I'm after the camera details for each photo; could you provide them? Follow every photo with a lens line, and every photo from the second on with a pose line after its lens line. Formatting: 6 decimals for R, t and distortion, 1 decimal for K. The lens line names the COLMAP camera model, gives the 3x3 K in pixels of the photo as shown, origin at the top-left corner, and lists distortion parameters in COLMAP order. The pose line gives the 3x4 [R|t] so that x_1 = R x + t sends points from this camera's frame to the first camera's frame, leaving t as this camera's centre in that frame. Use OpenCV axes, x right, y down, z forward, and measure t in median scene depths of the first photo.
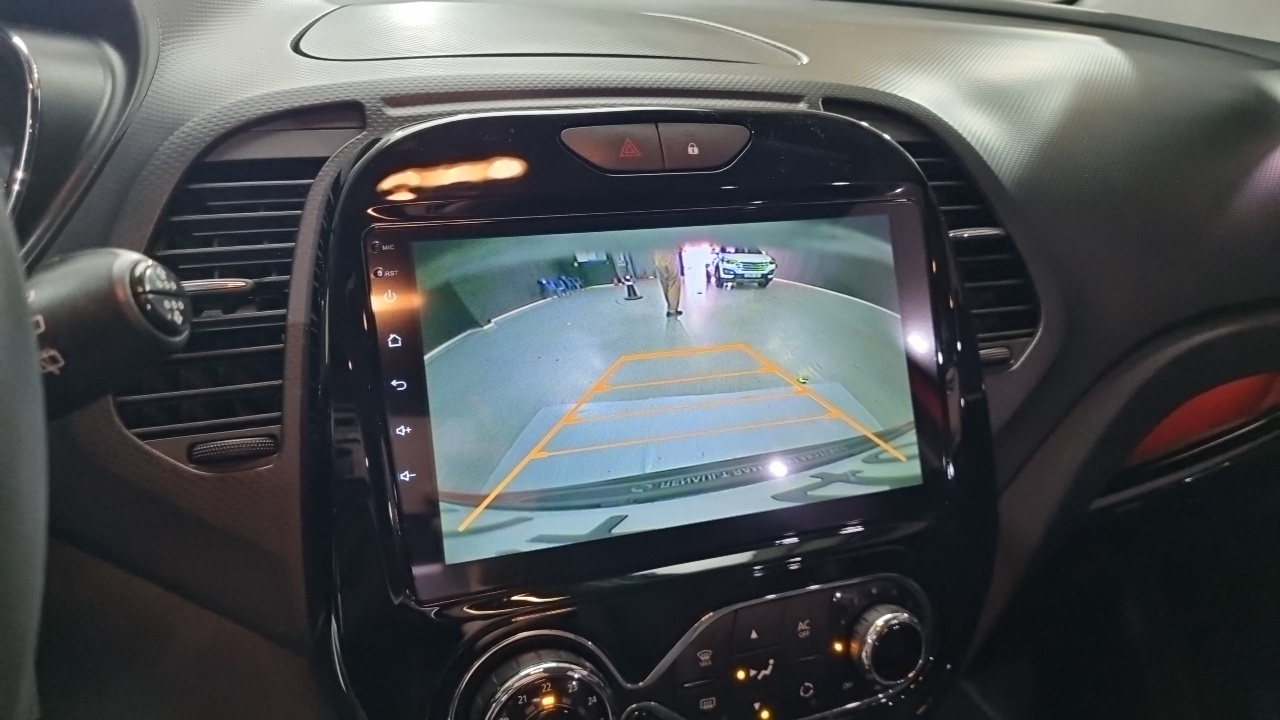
lens RADIAL K [[970.1, 0, 639.1], [0, 970.1, 354.5], [0, 0, 1]] dist [0.008745, -0.000570]
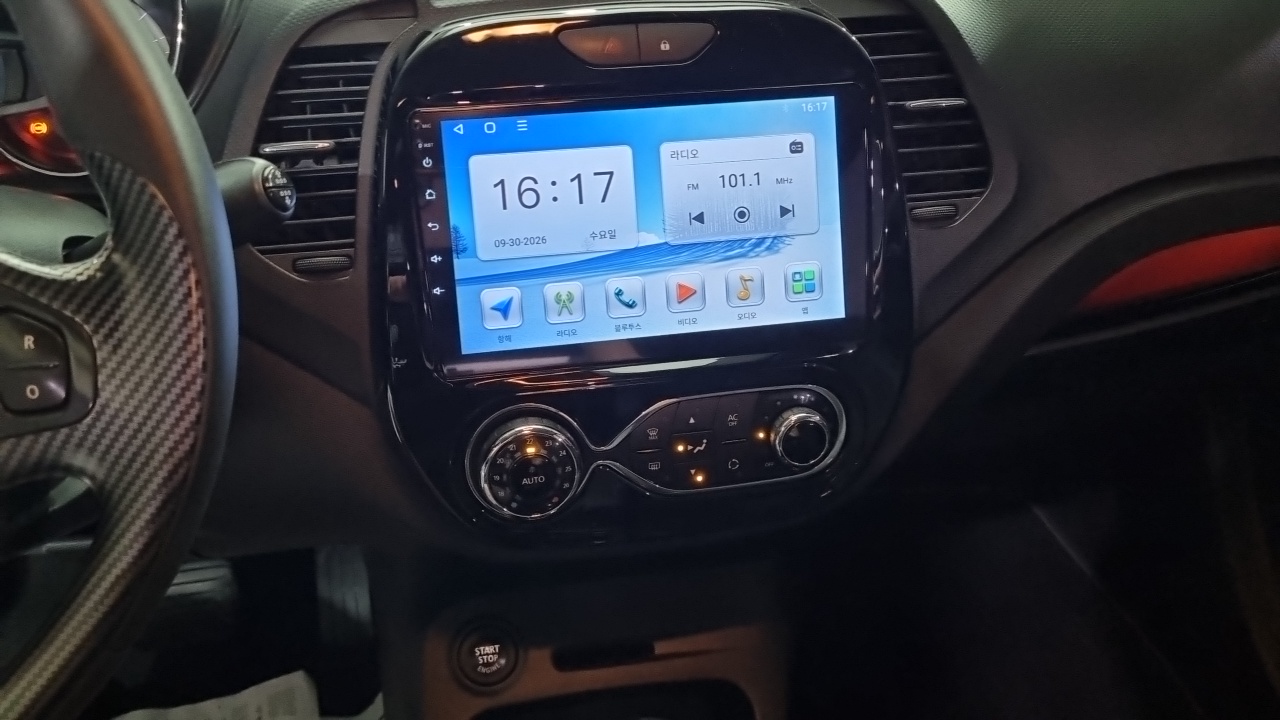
lens RADIAL K [[1218.7, 0, 641.9], [0, 1218.7, 362.6], [0, 0, 1]] dist [-0.008808, -0.007276]
pose [[0.987694, 0.068816, -0.140444, 0.288666], [-0.038495, 0.977337, 0.208159, -0.142953], [0.151586, -0.200191, 0.967959, -0.648167]]
